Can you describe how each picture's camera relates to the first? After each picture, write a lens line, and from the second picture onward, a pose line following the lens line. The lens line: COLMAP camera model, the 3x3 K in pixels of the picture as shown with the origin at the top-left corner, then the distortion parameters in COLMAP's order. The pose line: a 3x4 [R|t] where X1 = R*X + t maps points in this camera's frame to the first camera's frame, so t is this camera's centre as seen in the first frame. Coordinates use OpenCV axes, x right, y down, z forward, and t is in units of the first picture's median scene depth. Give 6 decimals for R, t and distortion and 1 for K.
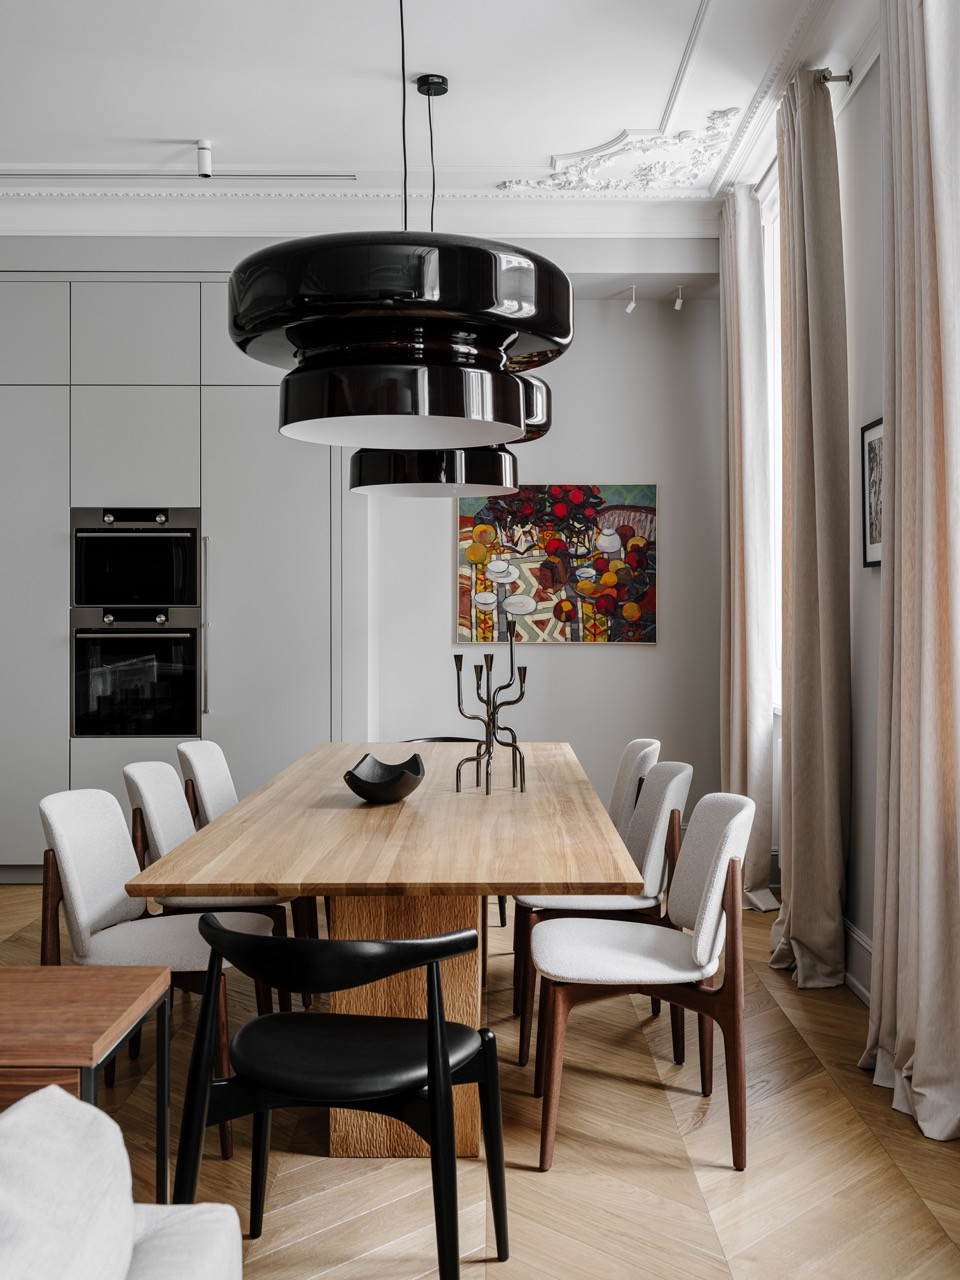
lens RADIAL K [[1374.3, 0, 480.5], [0, 1374.3, 645.7], [0, 0, 1]] dist [0.003683, 0.000000]
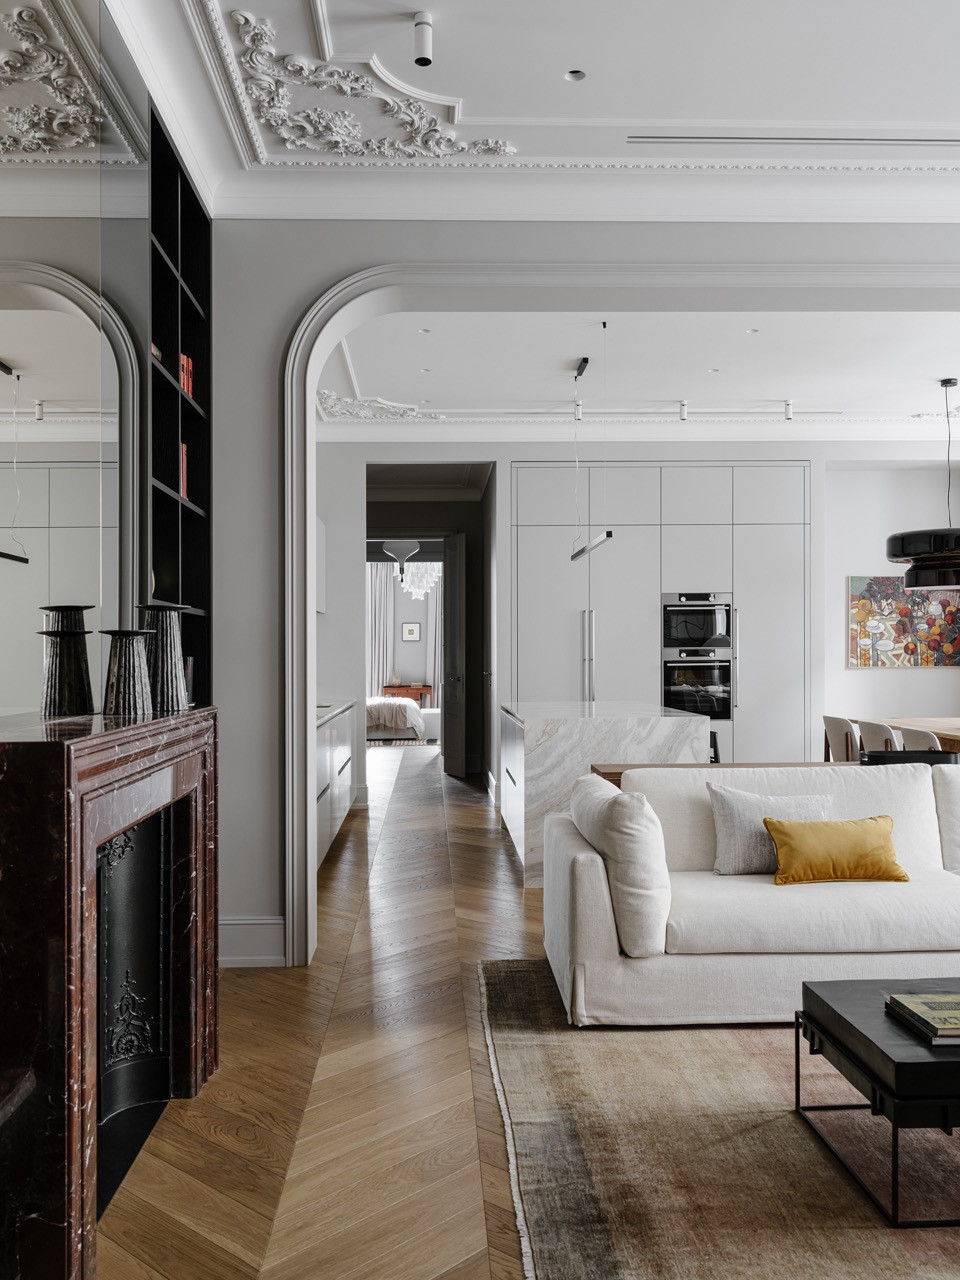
lens RADIAL K [[1156.1, 0, 447.7], [0, 1156.1, 692.0], [0, 0, 1]] dist [0.030633, -0.072062]
pose [[0.999564, -0.009307, 0.028023, -0.569332], [0.008991, 0.999895, 0.011375, 0.007736], [-0.028126, -0.011118, 0.999543, -0.459209]]
